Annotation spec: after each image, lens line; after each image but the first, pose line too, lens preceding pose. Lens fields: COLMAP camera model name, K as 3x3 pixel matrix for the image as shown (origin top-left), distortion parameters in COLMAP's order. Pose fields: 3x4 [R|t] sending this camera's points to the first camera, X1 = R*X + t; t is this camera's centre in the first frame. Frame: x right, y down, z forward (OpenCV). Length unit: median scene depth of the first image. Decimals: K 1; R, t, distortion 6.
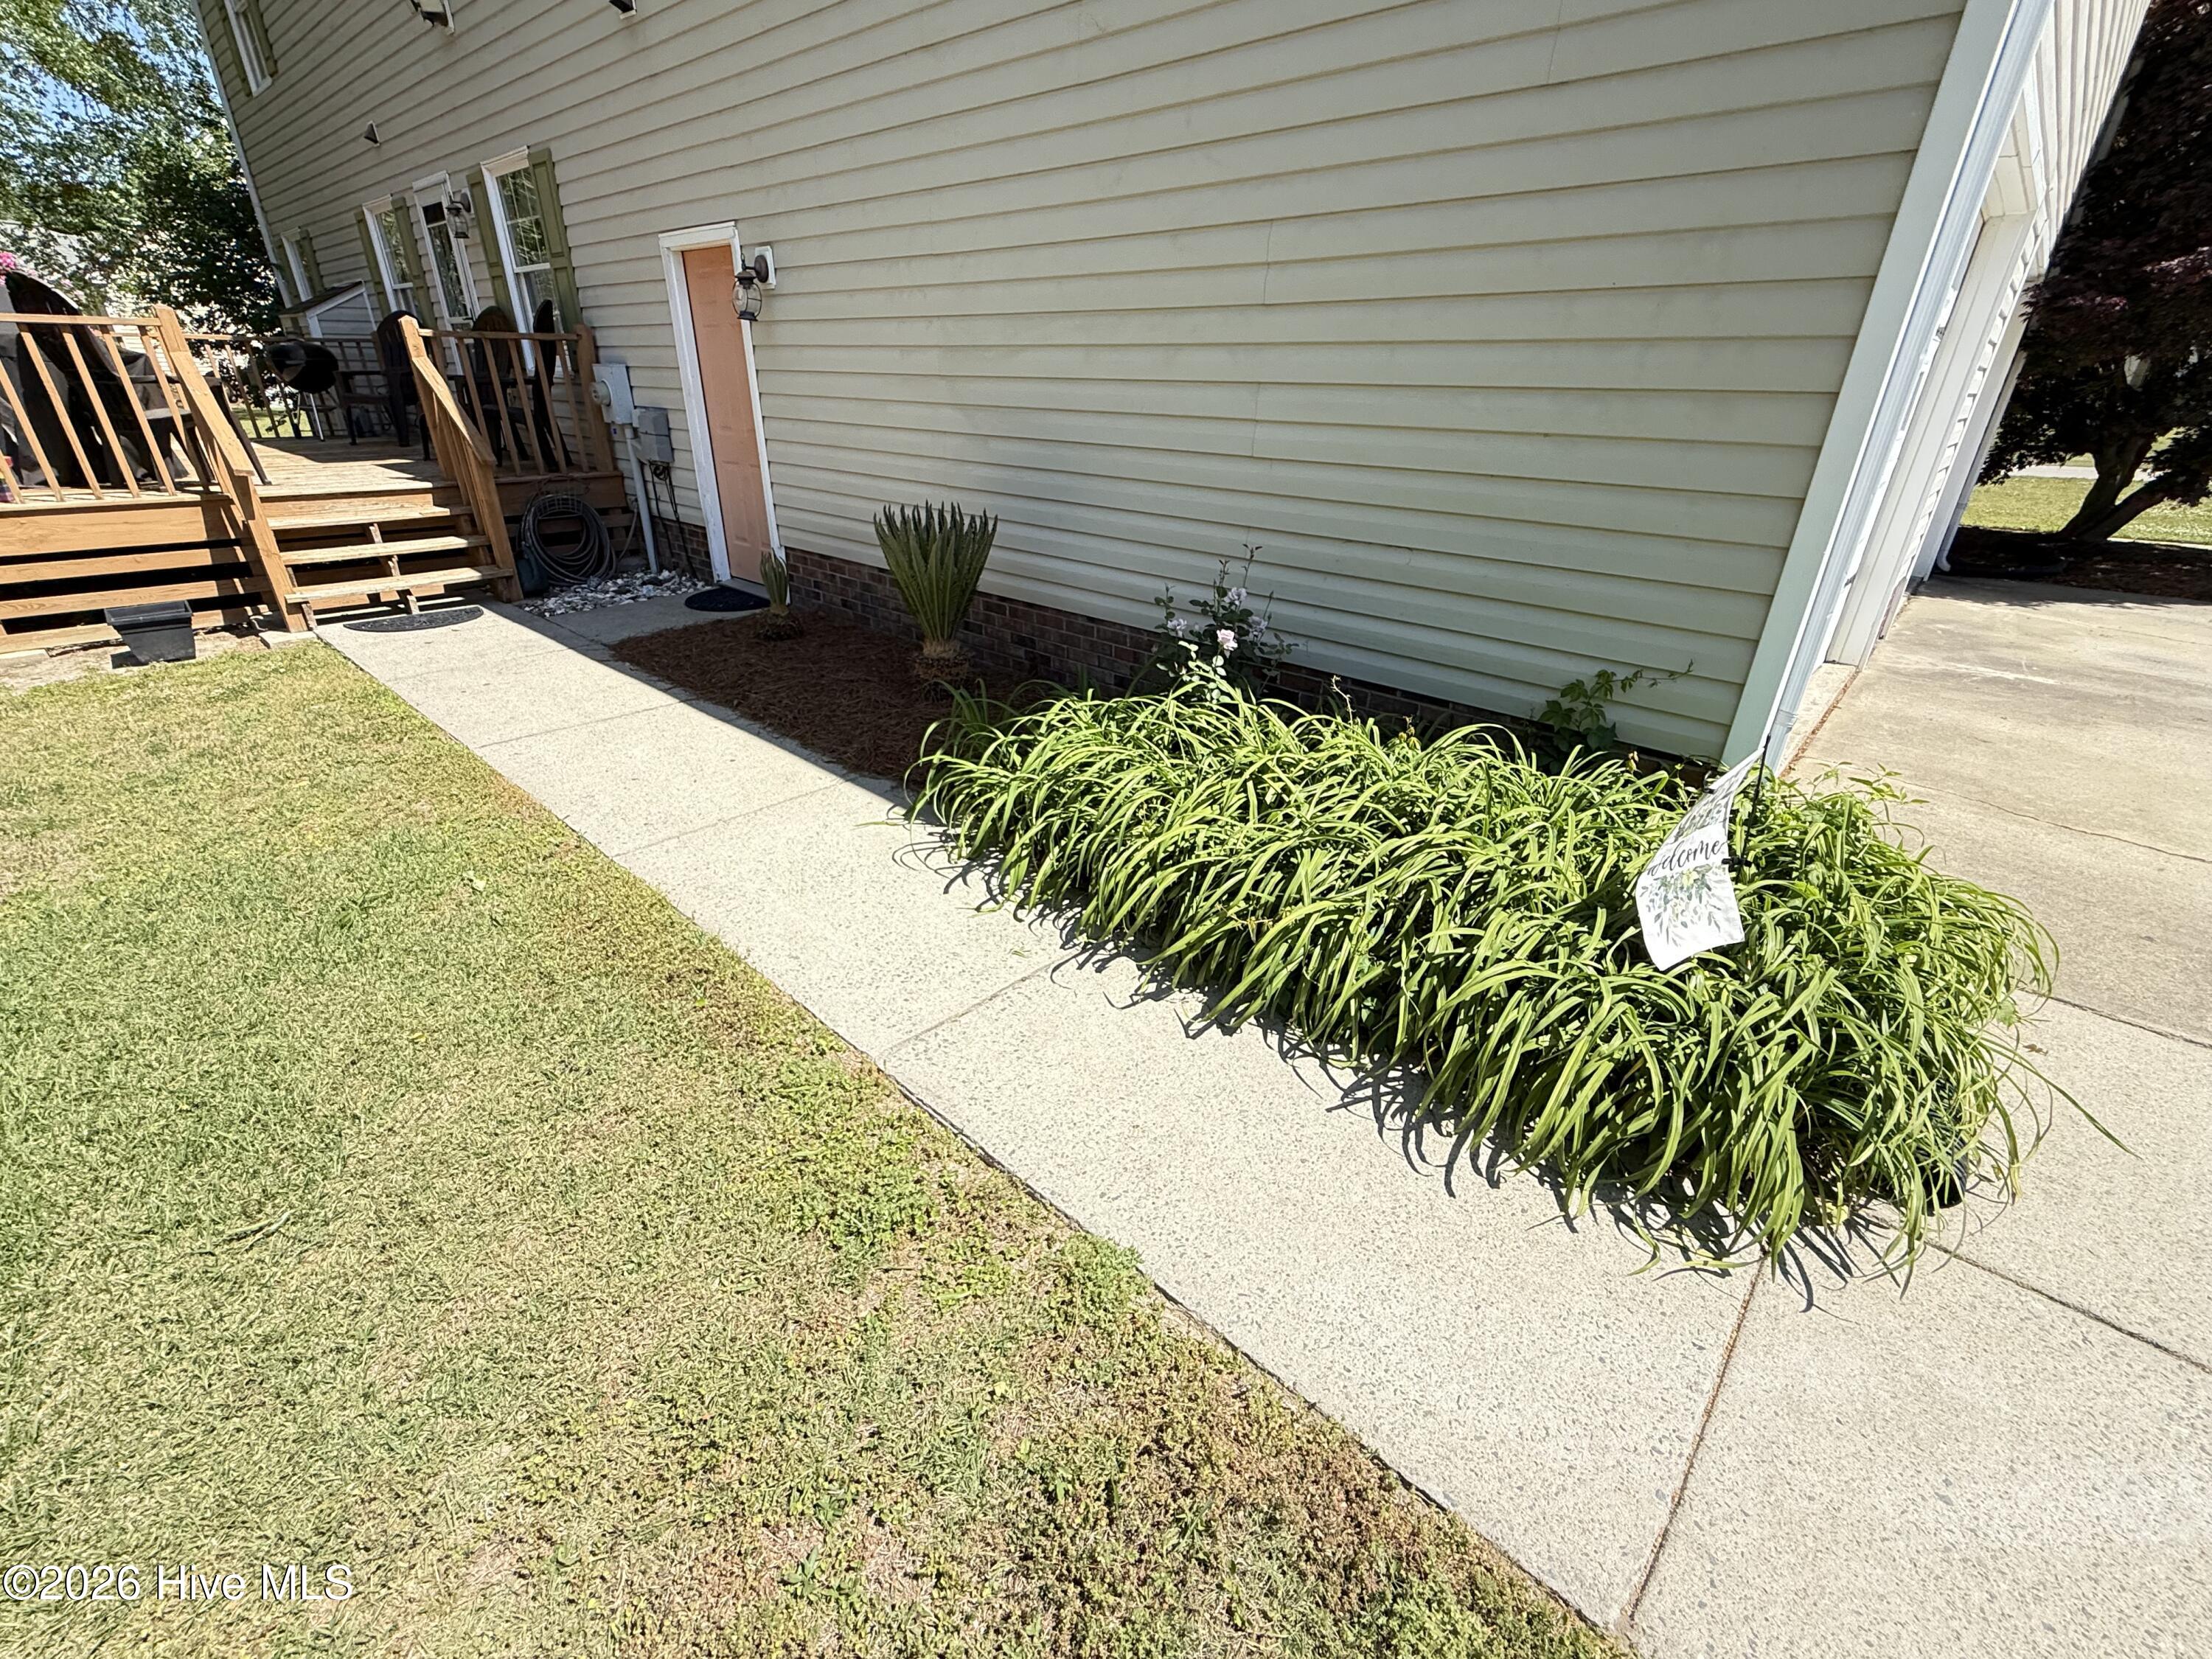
lens RADIAL K [[945.2, 0, 1107.6], [0, 945.2, 815.5], [0, 0, 1]] dist [0.009835, -0.000090]
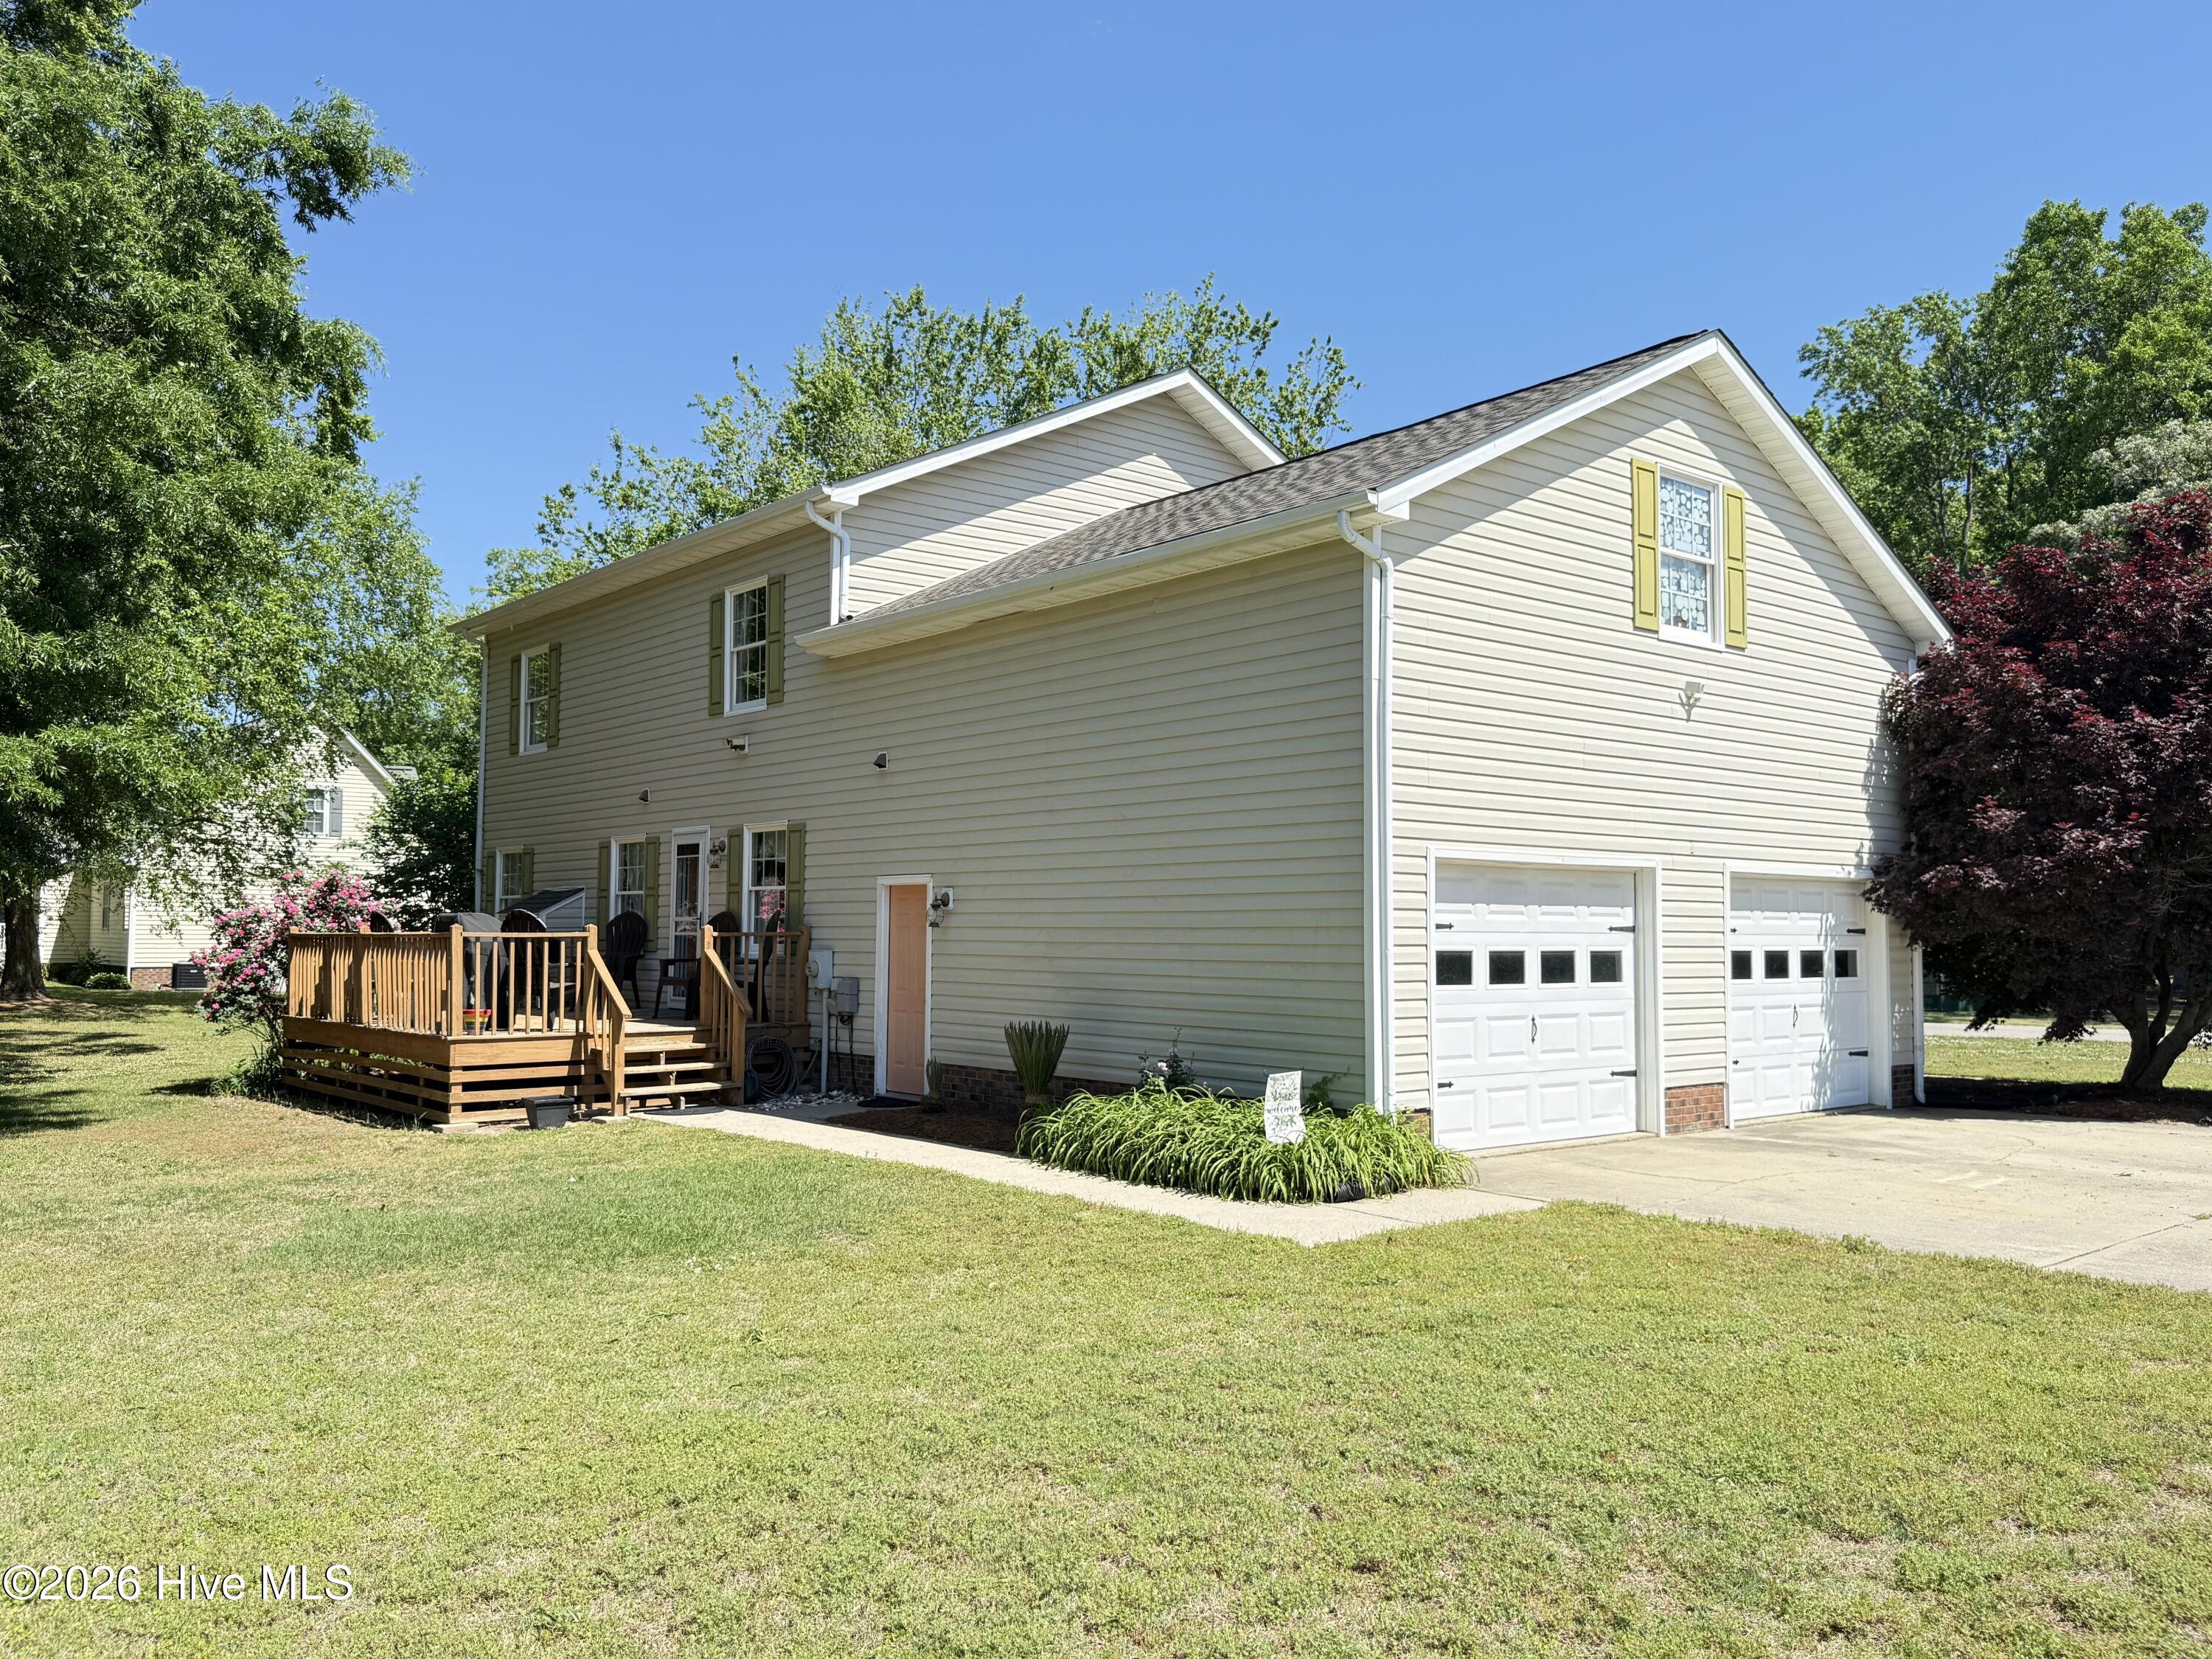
lens RADIAL K [[1704.8, 0, 1102.6], [0, 1704.8, 817.3], [0, 0, 1]] dist [0.007903, 0.000211]
pose [[0.991022, -0.020871, -0.132058, 0.279714], [-0.045524, 0.876038, -0.480089, 0.653434], [0.125708, 0.481791, 0.867223, -1.473423]]
